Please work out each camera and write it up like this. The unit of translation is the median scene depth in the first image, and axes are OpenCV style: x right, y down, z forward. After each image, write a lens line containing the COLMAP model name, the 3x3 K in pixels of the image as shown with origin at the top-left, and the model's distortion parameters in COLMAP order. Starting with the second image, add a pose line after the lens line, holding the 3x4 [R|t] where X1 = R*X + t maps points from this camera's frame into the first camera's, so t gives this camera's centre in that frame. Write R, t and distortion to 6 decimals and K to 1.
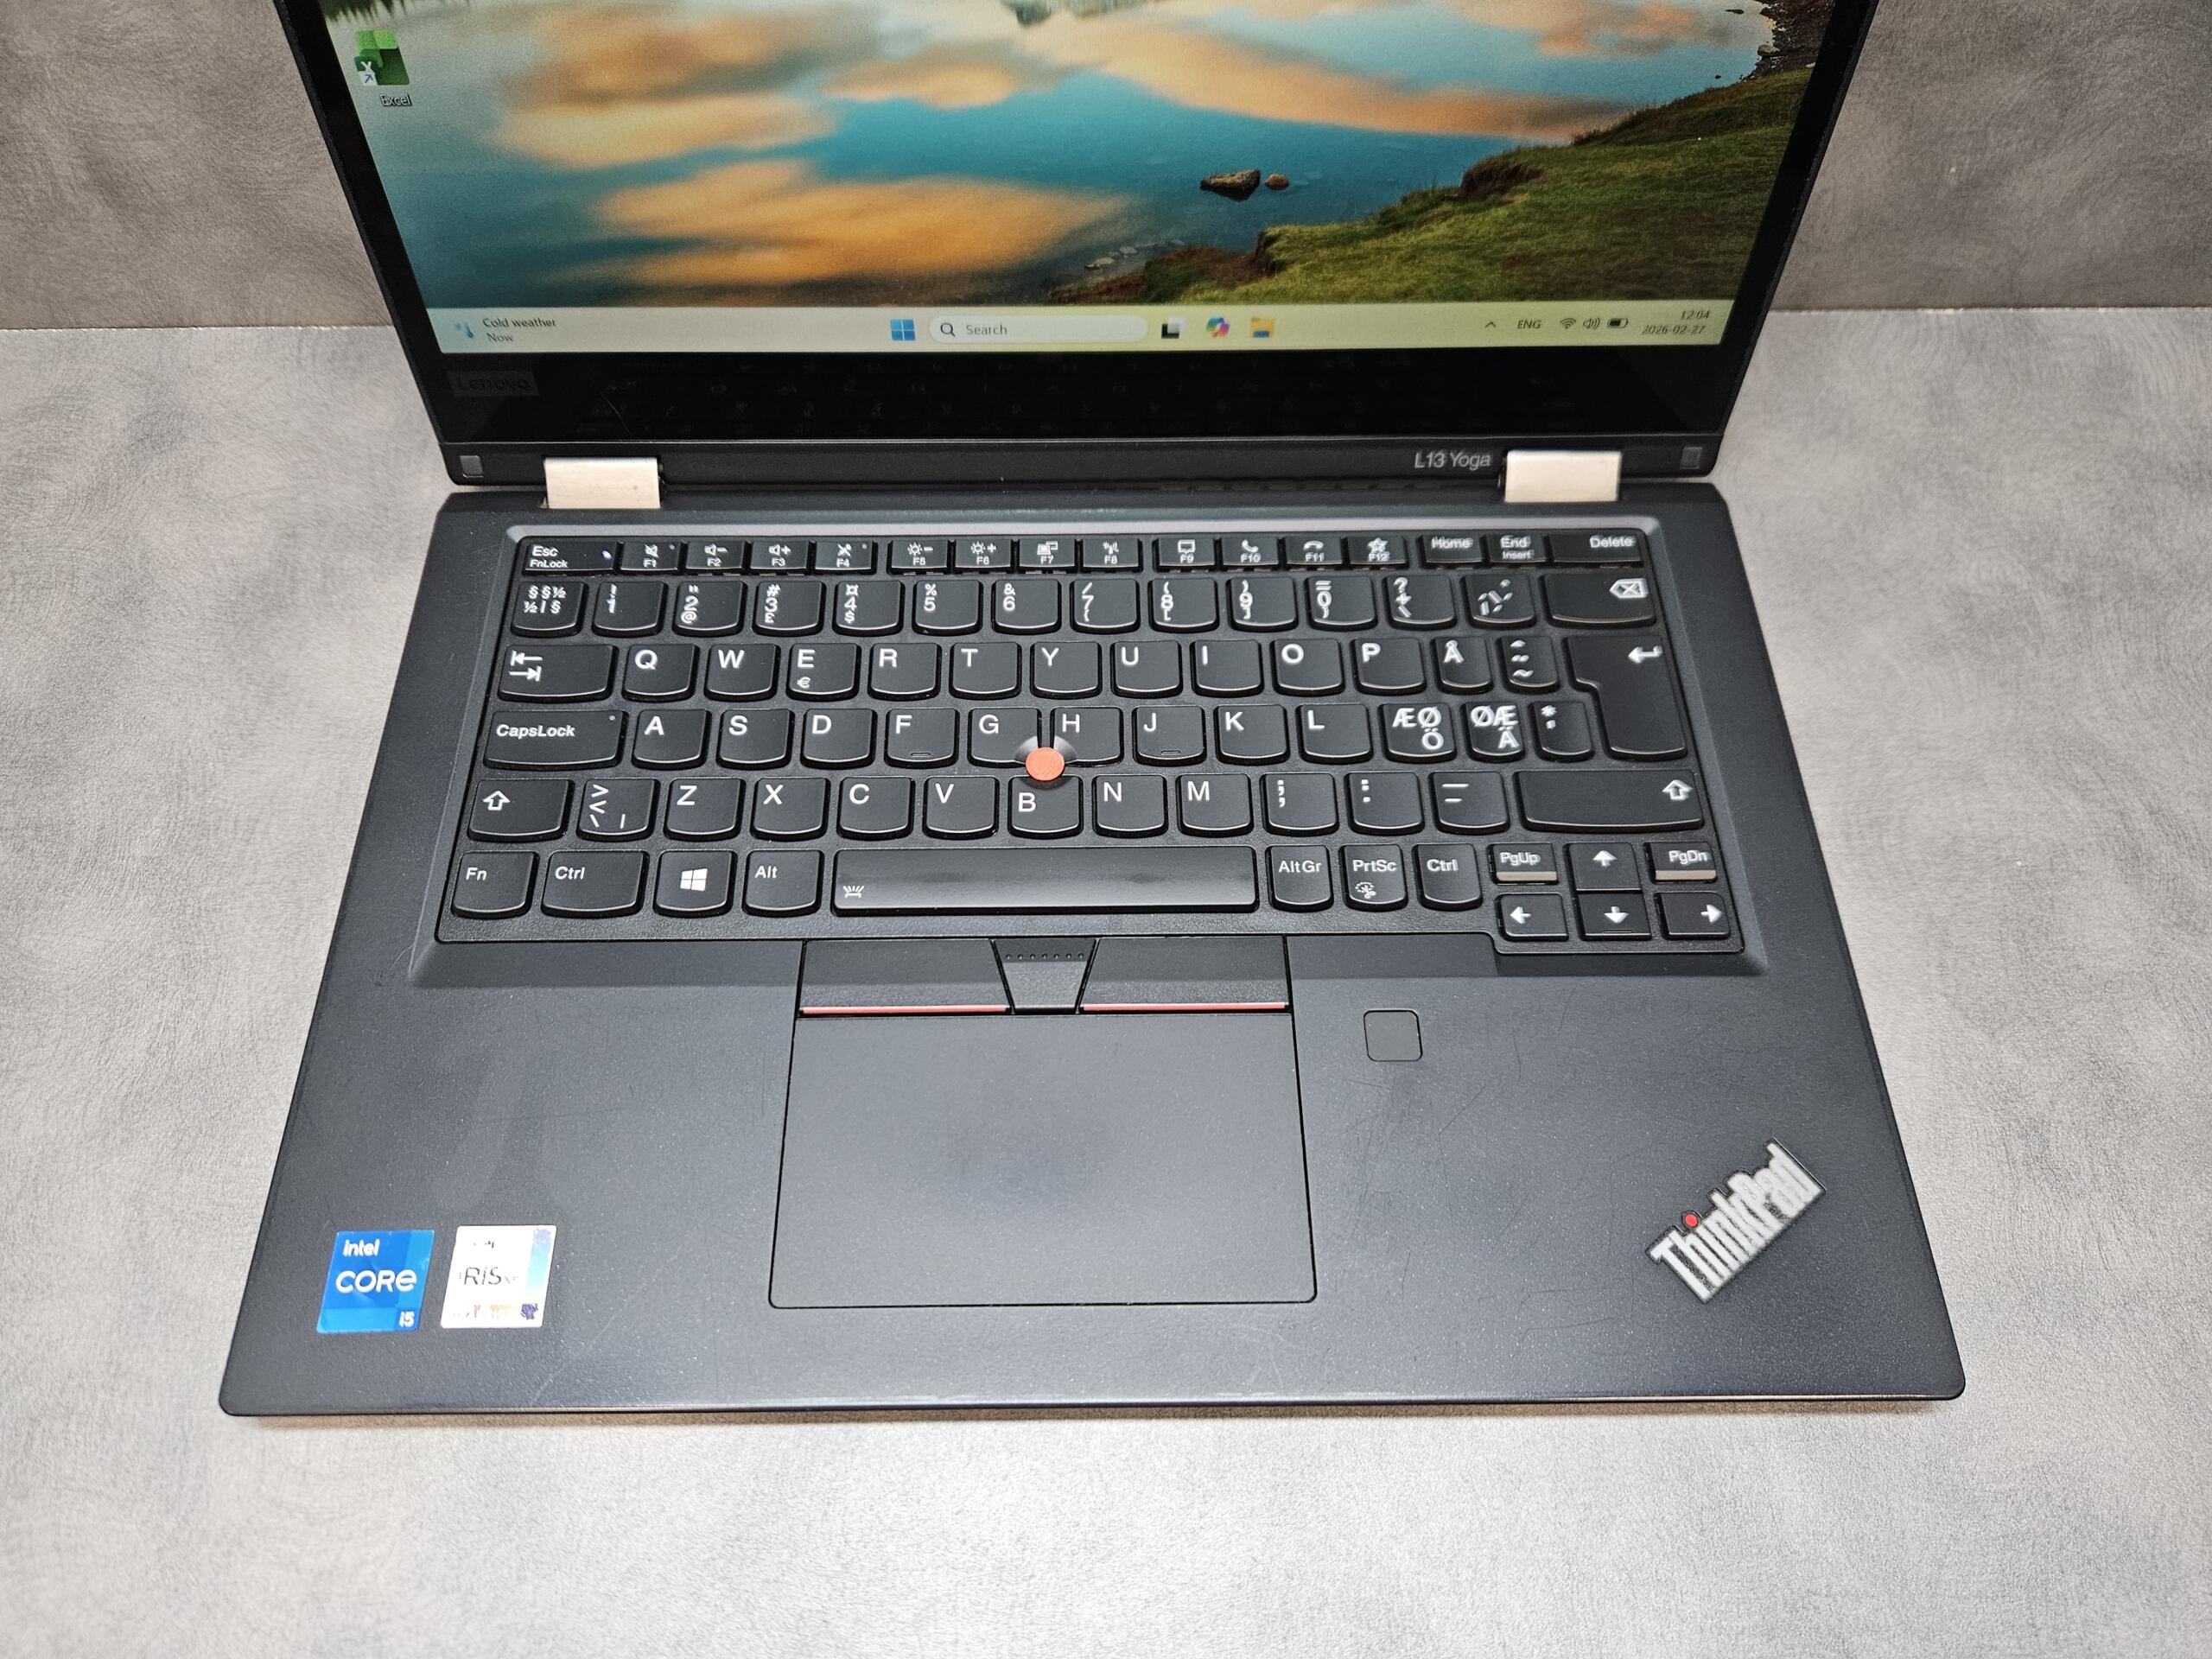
lens RADIAL K [[1508.2, 0, 1089.6], [0, 1508.2, 832.8], [0, 0, 1]] dist [0.039773, -0.048284]
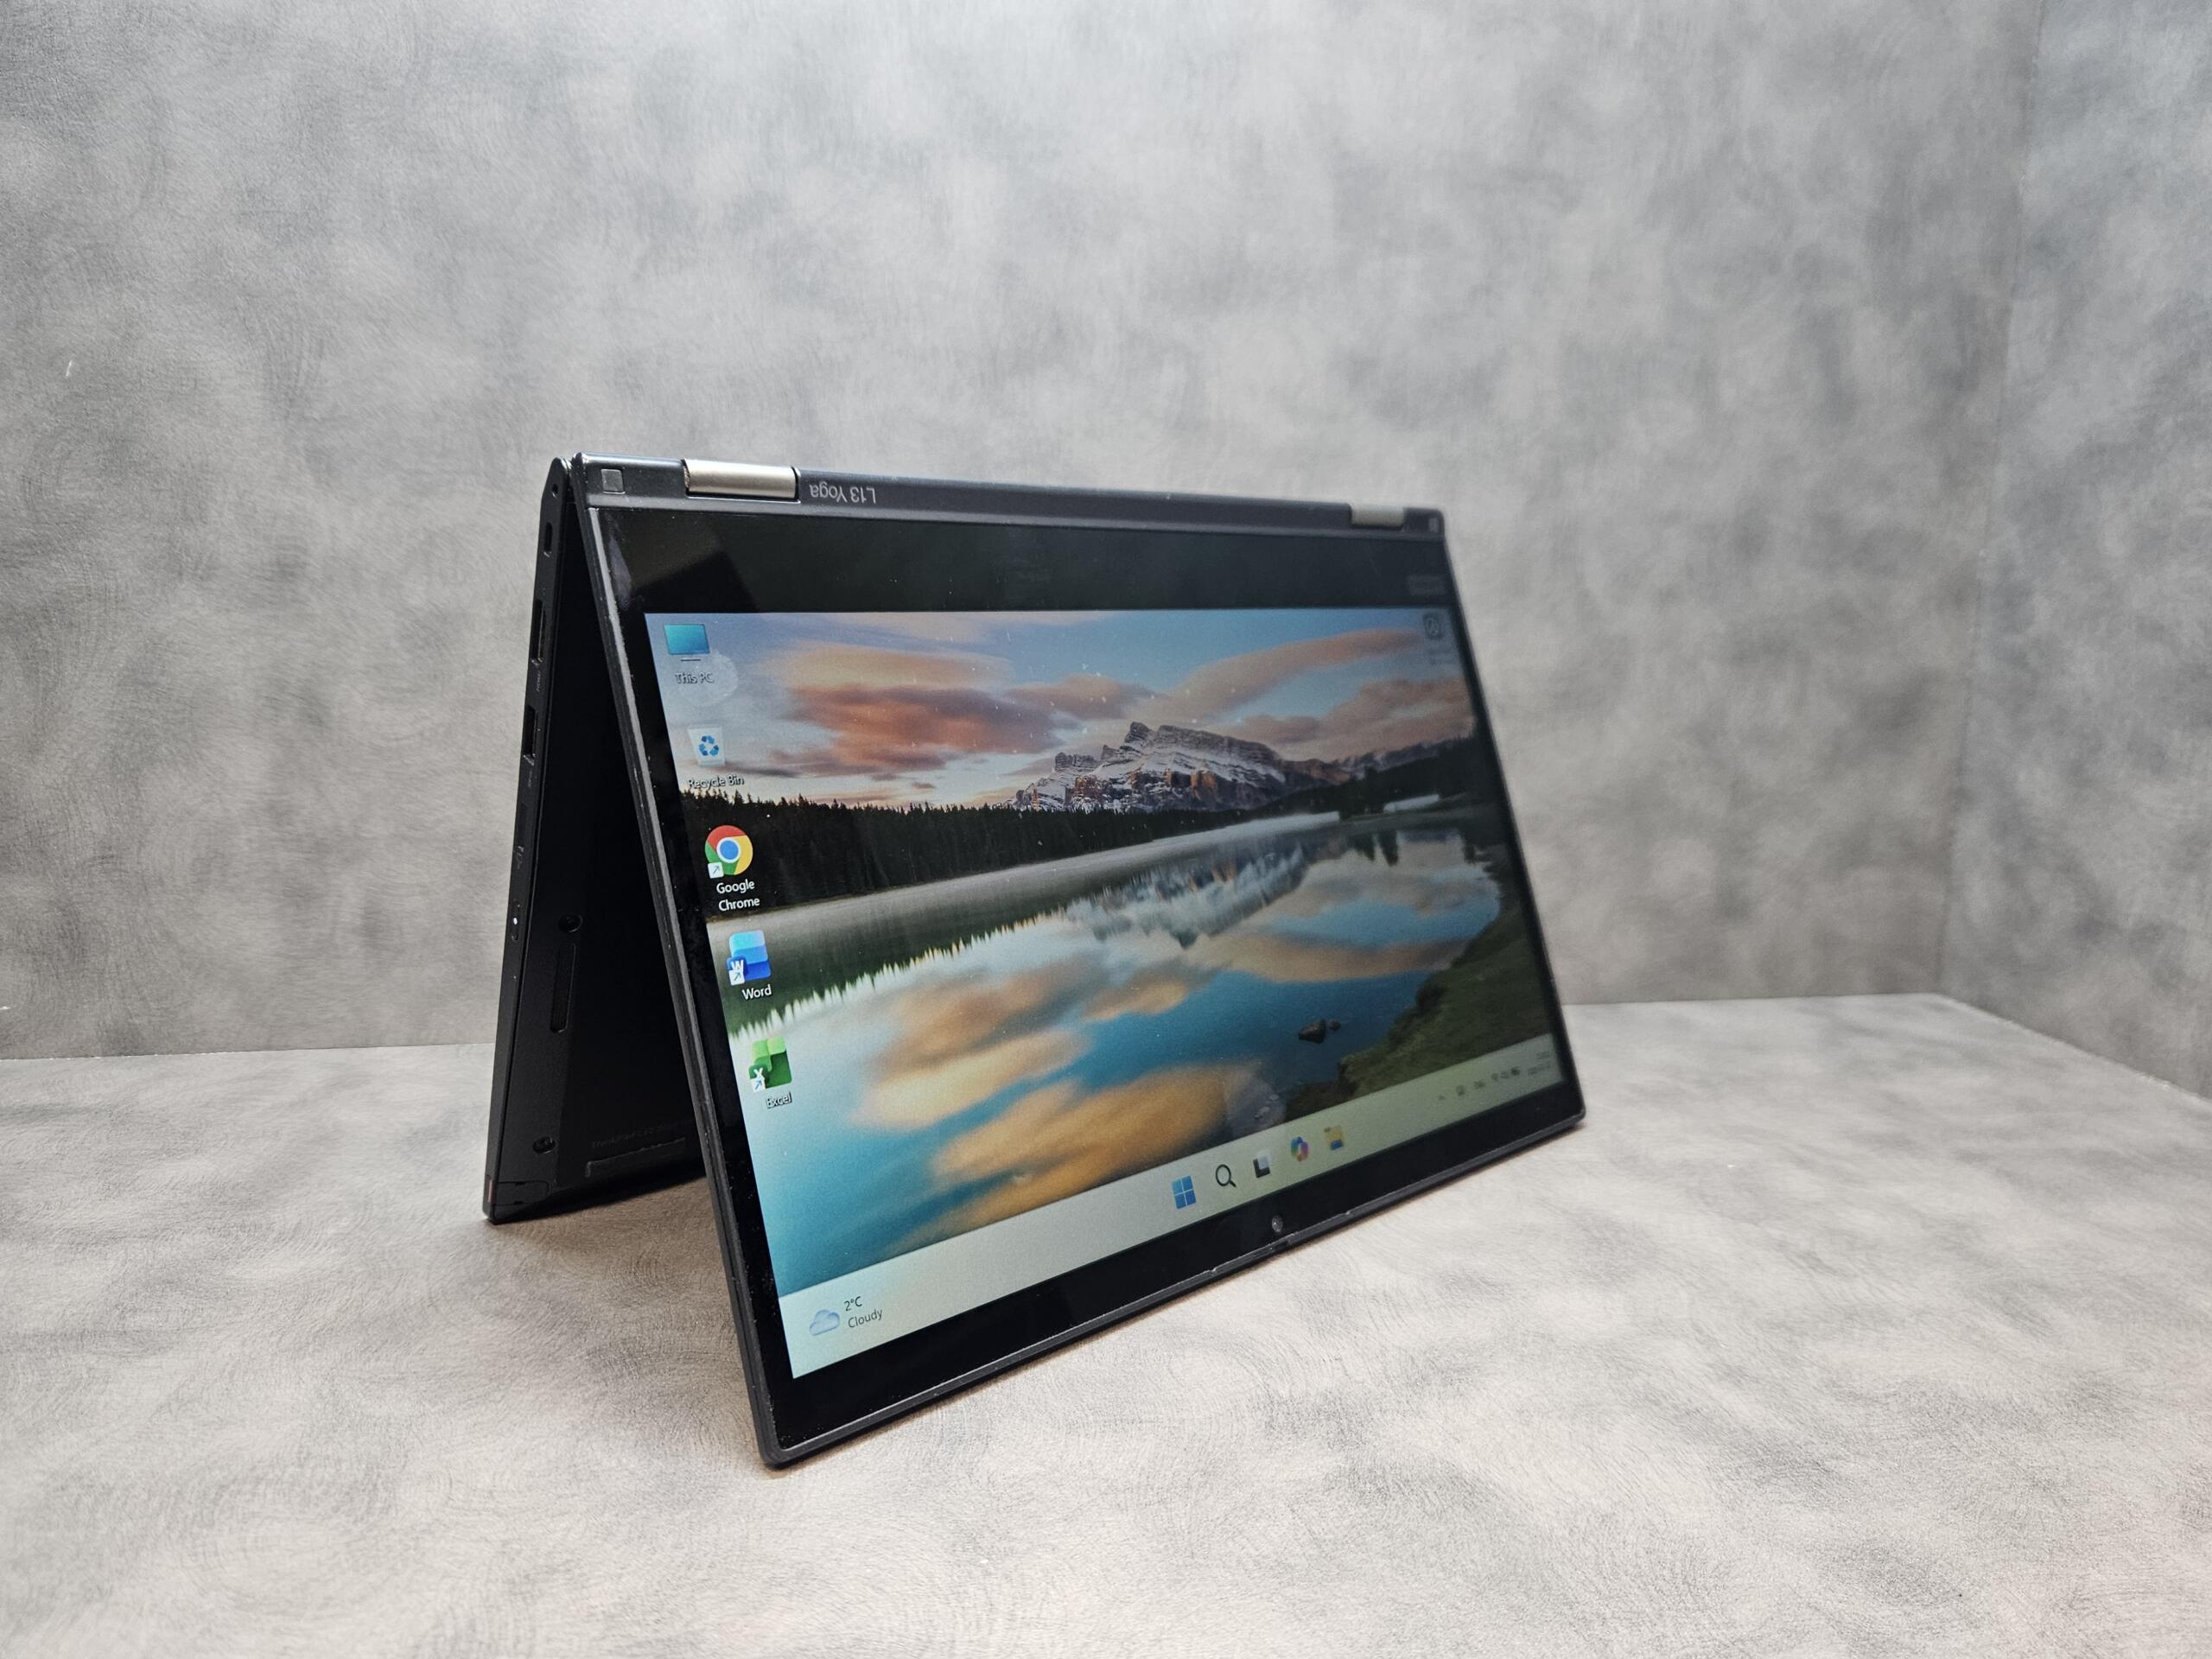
lens RADIAL K [[1506.3, 0, 1105.9], [0, 1506.3, 843.7], [0, 0, 1]] dist [0.039508, -0.047237]
pose [[0.985037, -0.010936, 0.171998, -0.213512], [0.139953, 0.633167, -0.761257, 0.830568], [-0.100579, 0.773938, 0.625224, -0.073860]]
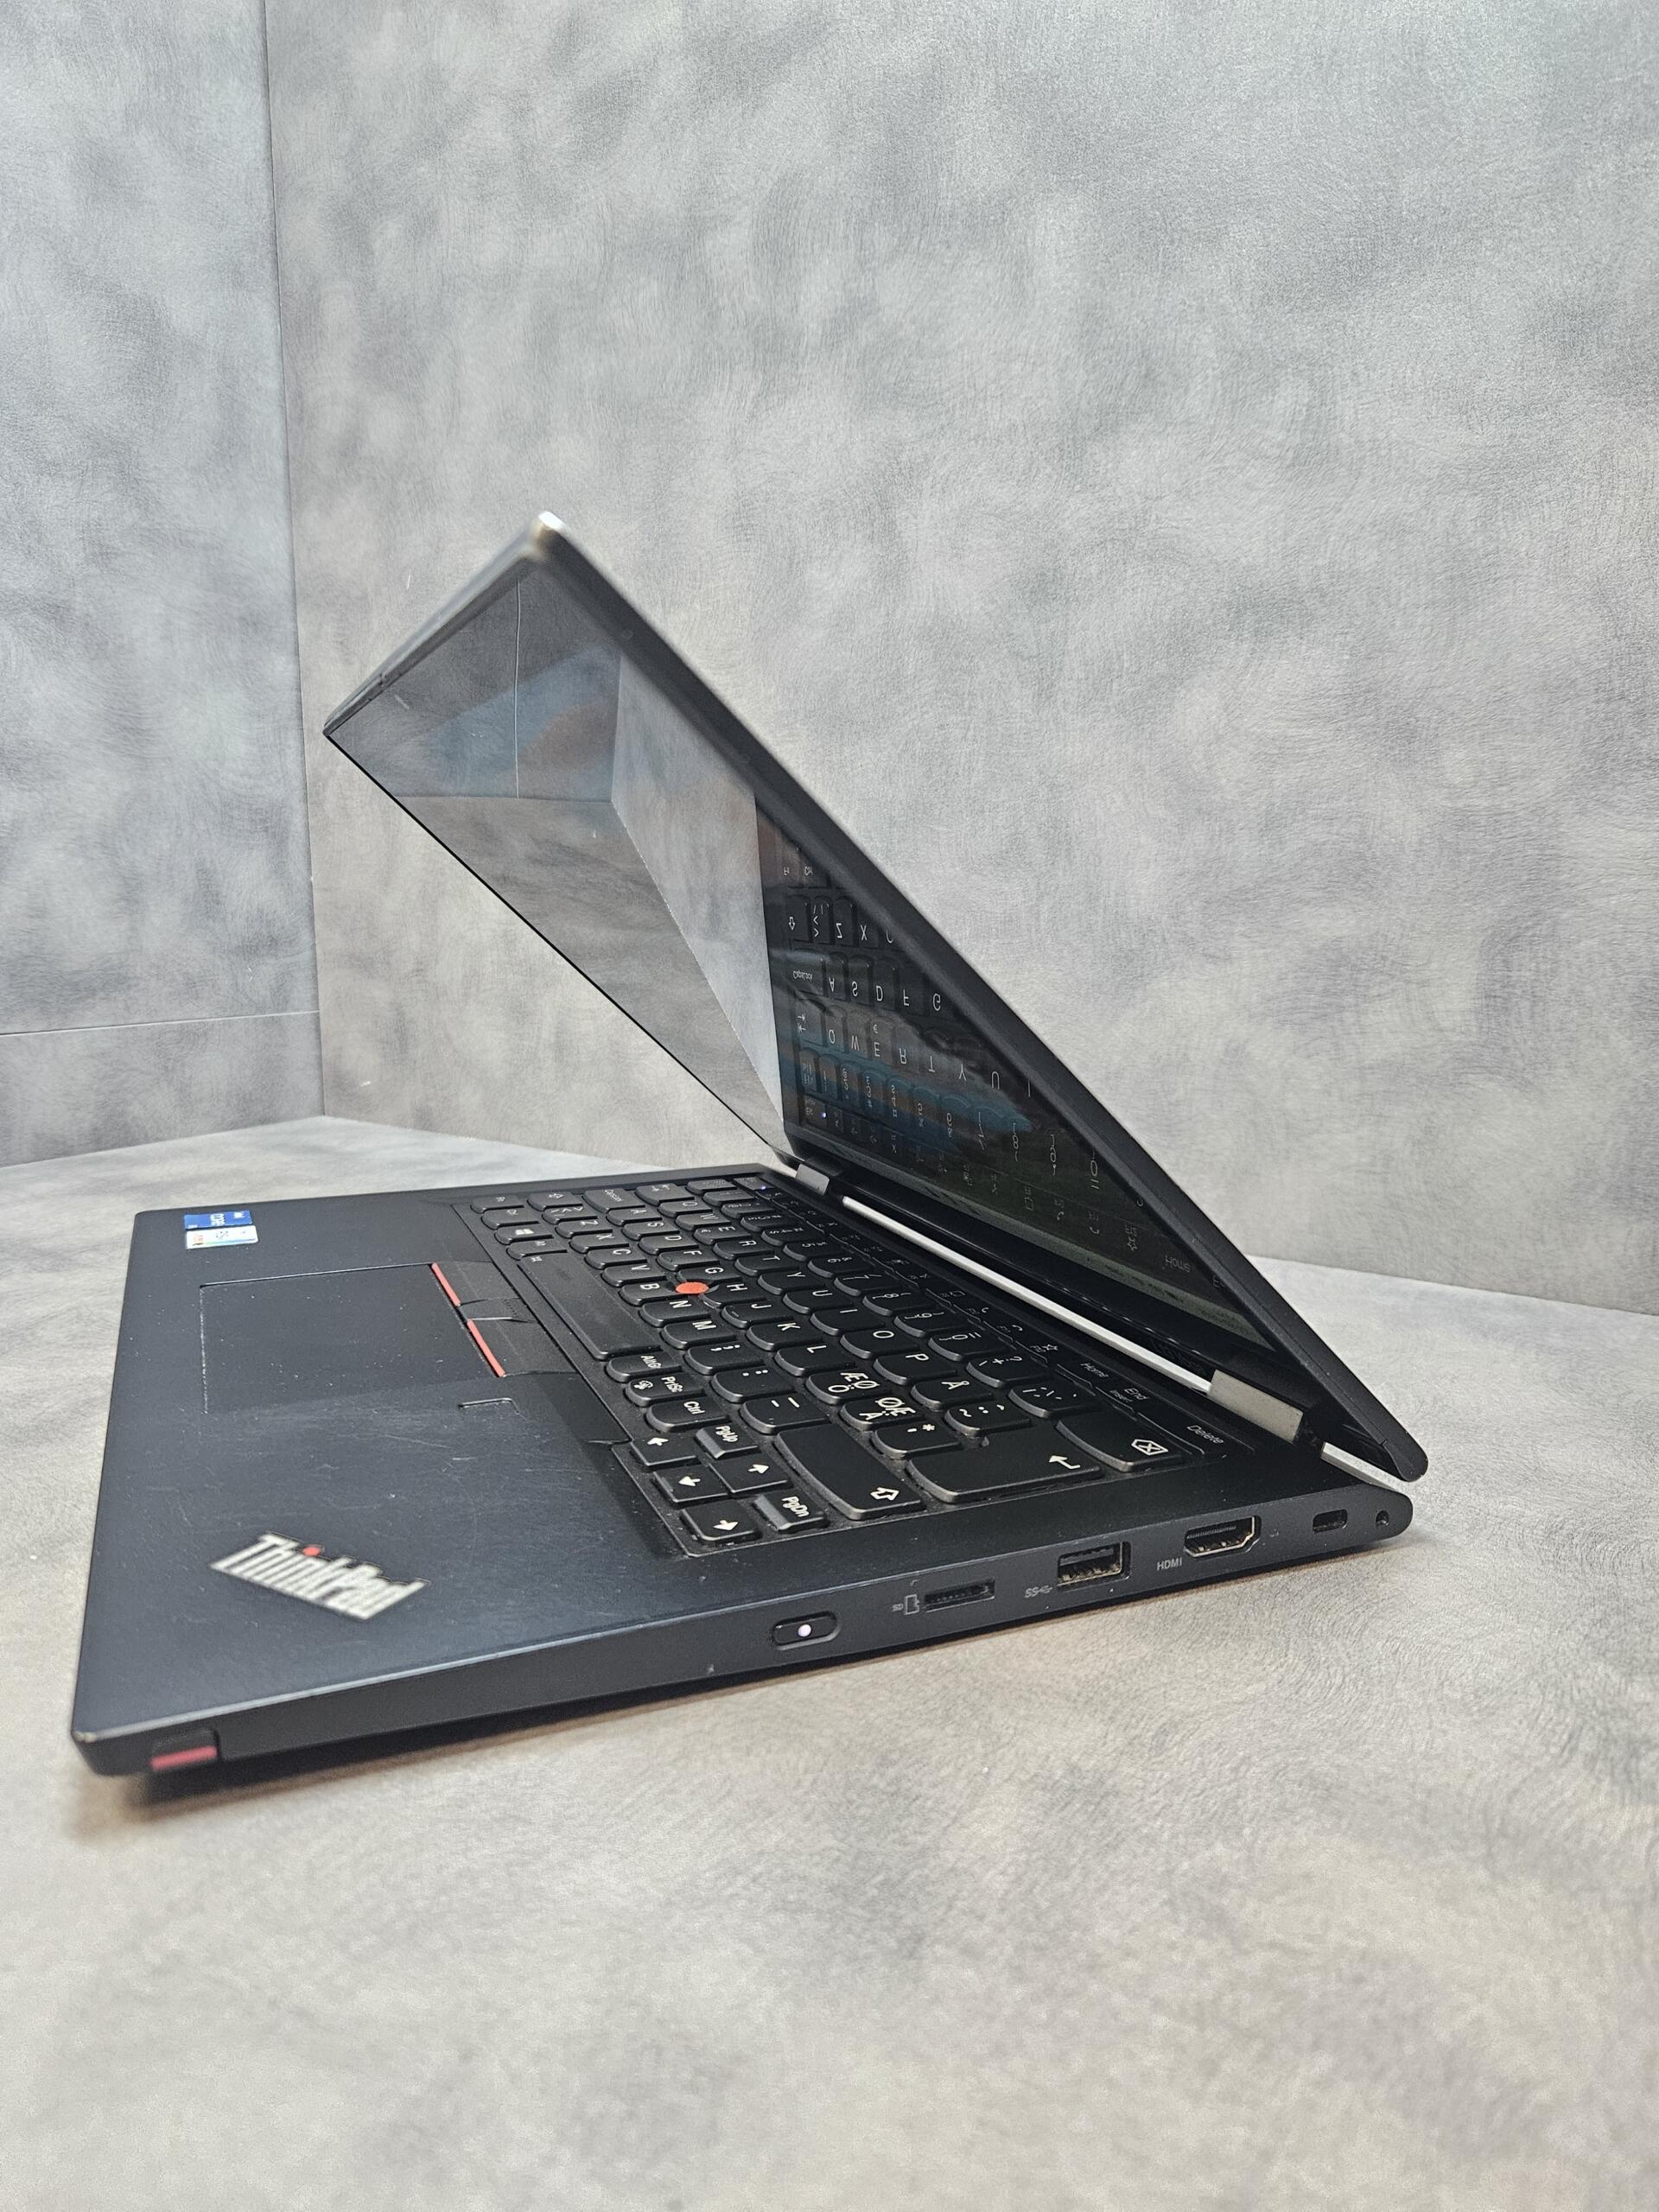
lens RADIAL K [[1508.2, 0, 829.5], [0, 1508.2, 1106.0], [0, 0, 1]] dist [0.039773, -0.048284]
pose [[0.819305, 0.091560, -0.566001, 0.625268], [-0.504019, 0.585597, -0.634855, 0.591570], [0.273321, 0.805415, 0.525930, 0.270862]]
